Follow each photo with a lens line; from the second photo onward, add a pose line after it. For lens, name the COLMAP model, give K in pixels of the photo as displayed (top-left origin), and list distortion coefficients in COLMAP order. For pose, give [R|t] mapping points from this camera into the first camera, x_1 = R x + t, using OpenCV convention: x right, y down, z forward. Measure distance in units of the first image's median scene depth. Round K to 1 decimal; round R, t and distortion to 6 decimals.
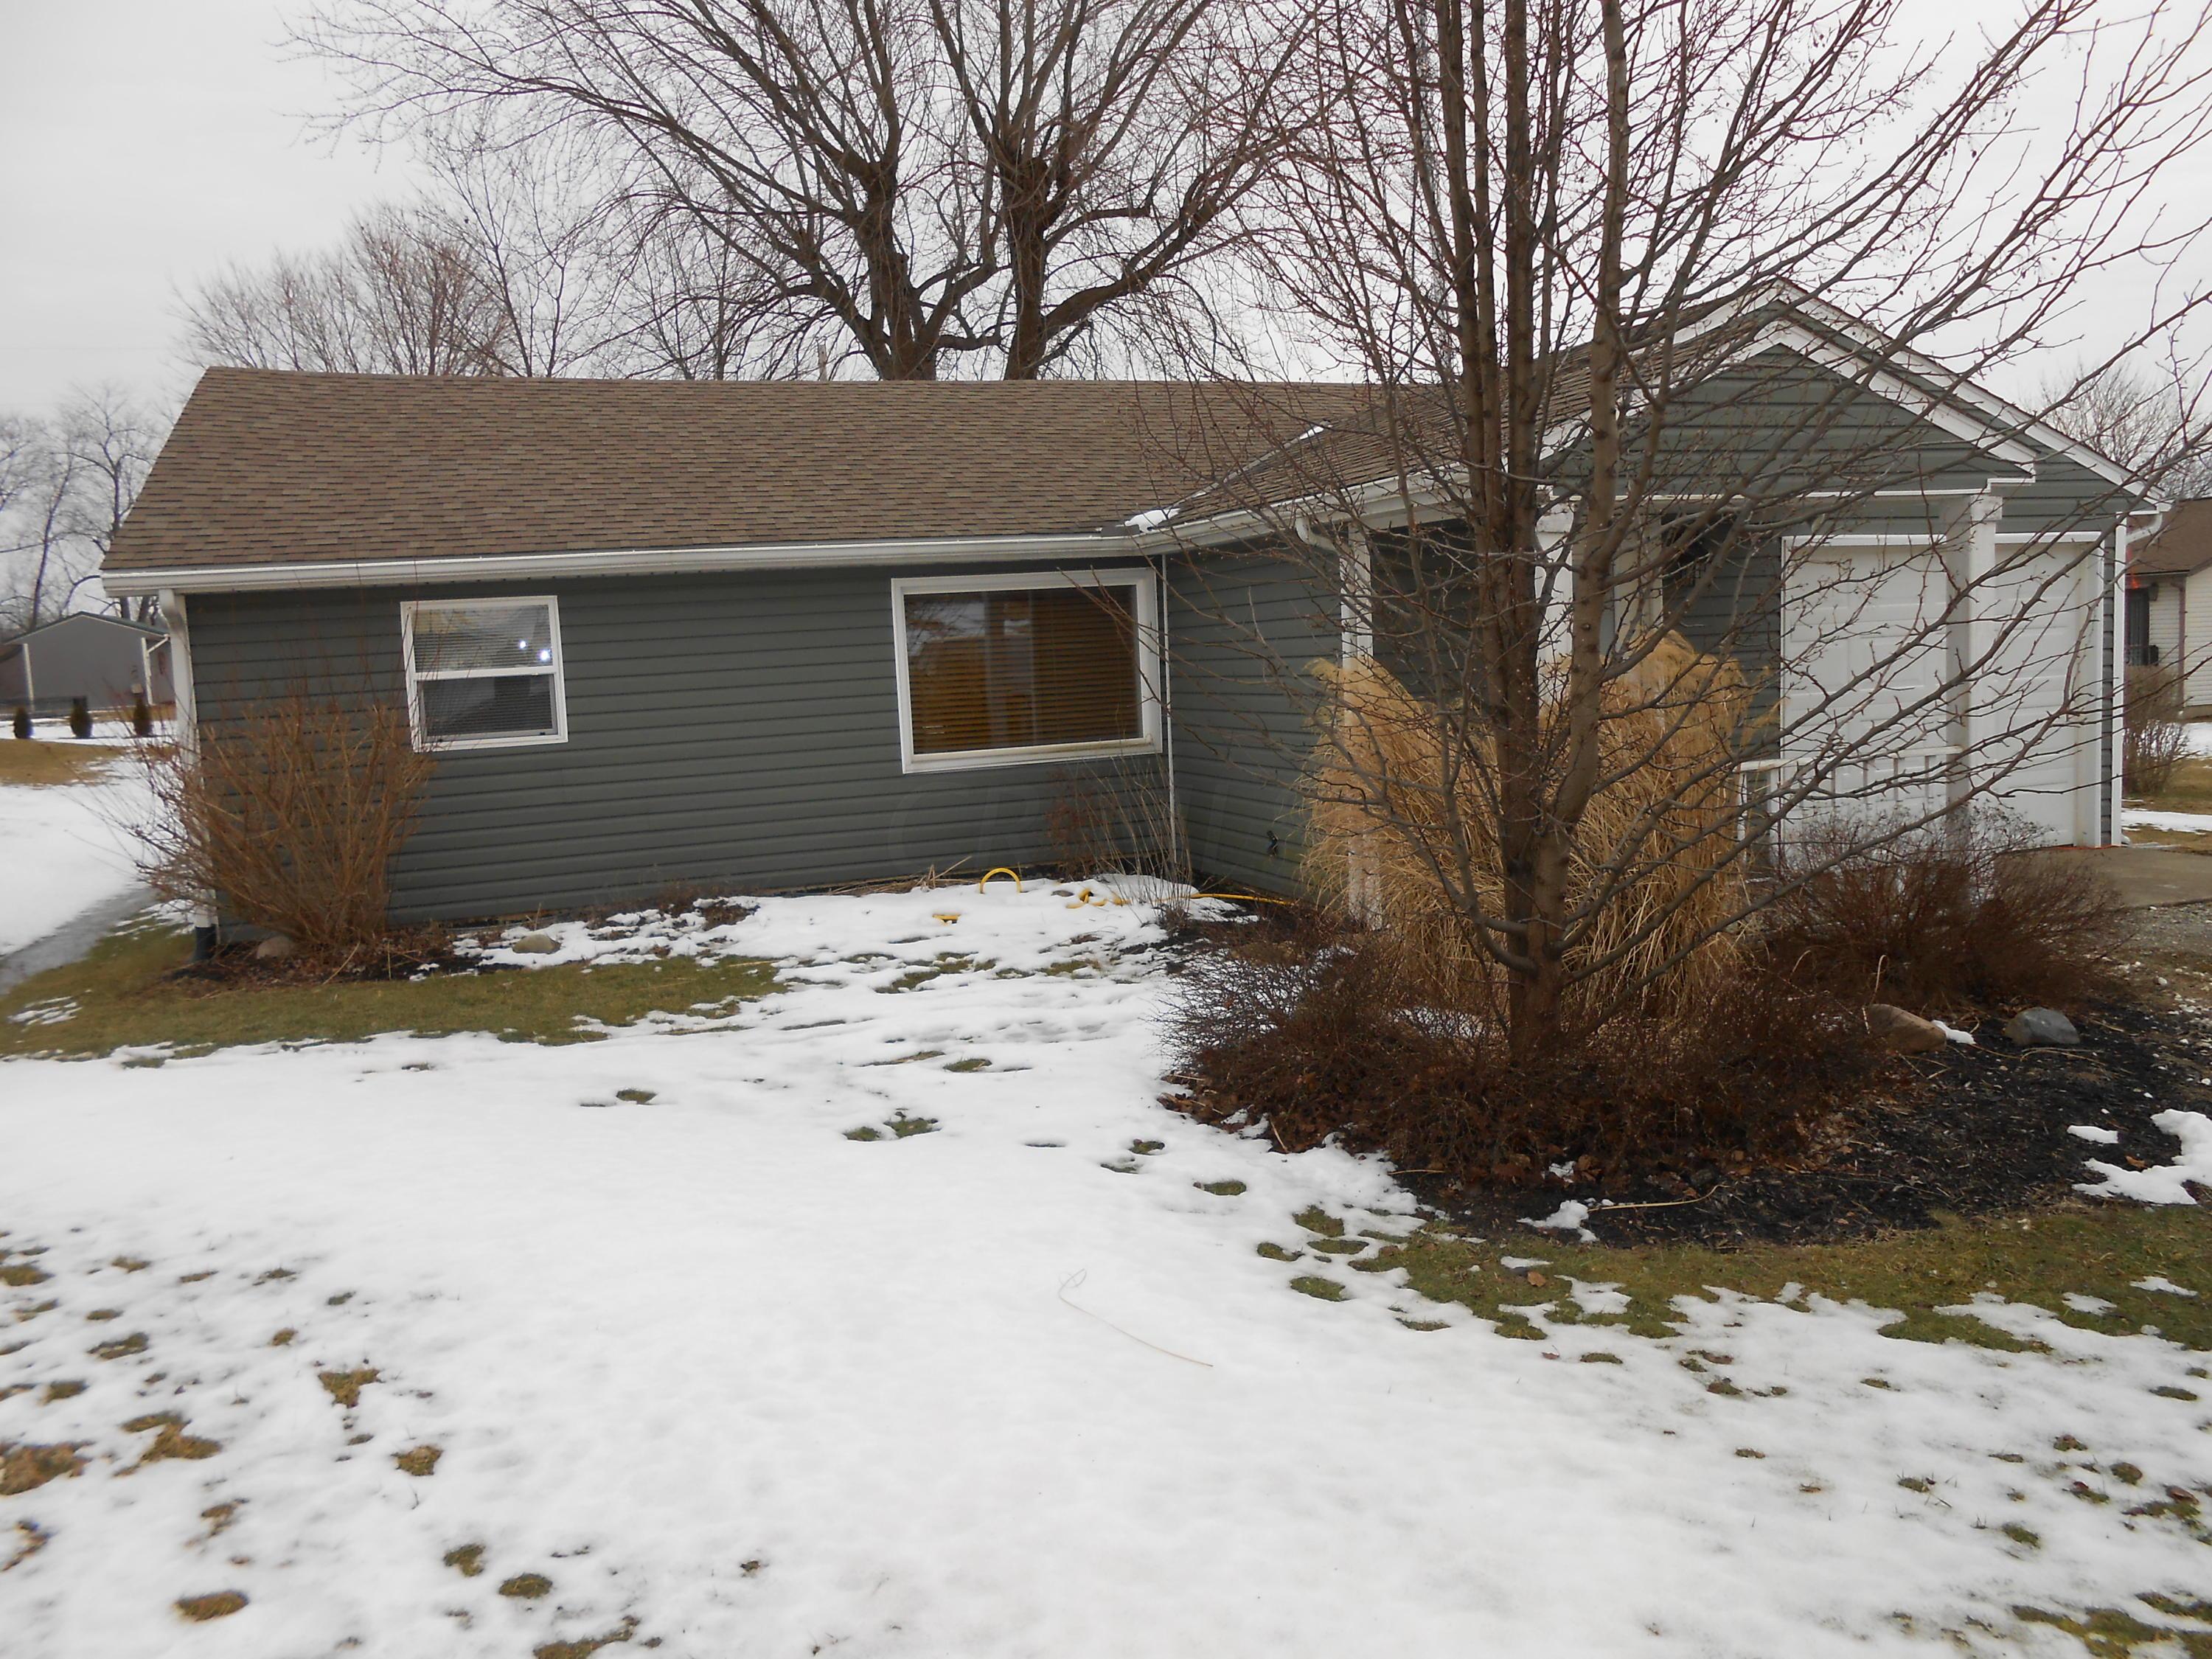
lens RADIAL K [[1730.0, 0, 1106.9], [0, 1730.0, 836.1], [0, 0, 1]] dist [-0.017295, 0.011167]
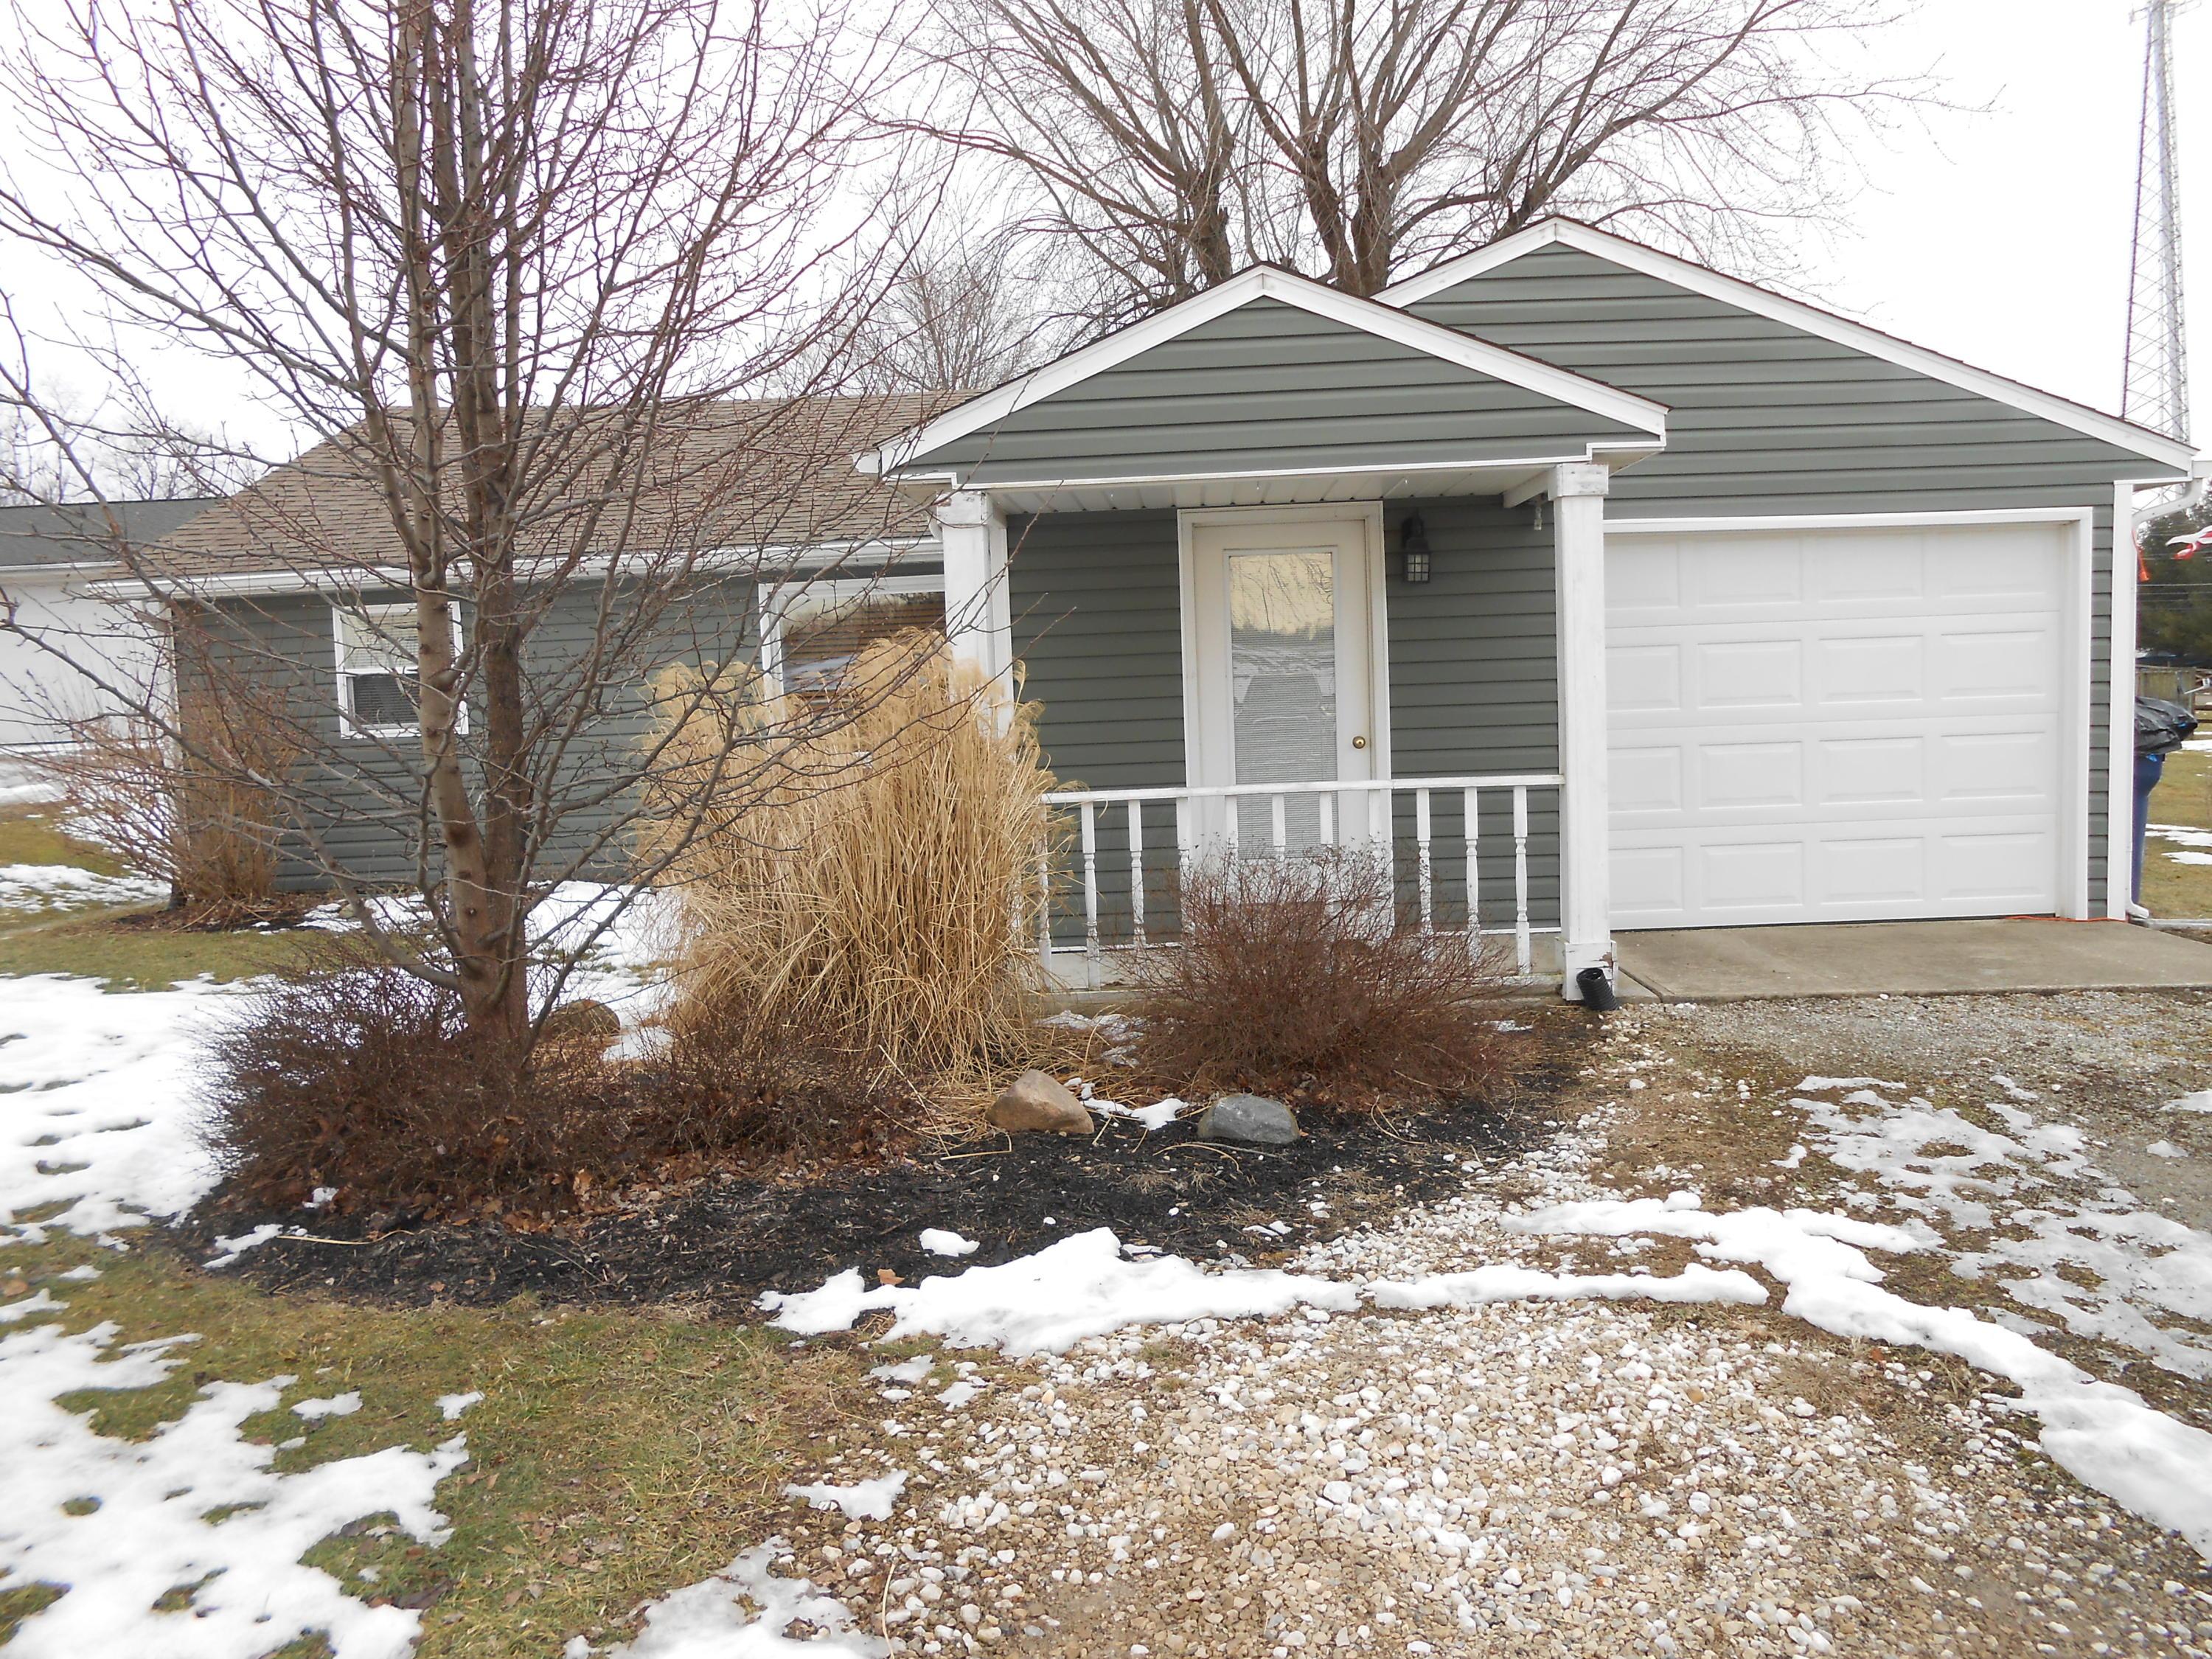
lens RADIAL K [[1730.0, 0, 1106.5], [0, 1730.0, 821.9], [0, 0, 1]] dist [-0.017295, 0.011167]
pose [[0.919016, 0.043596, -0.391802, 1.085498], [-0.045707, 0.998947, 0.003941, -0.040961], [0.391561, 0.014286, 0.920041, 0.295542]]
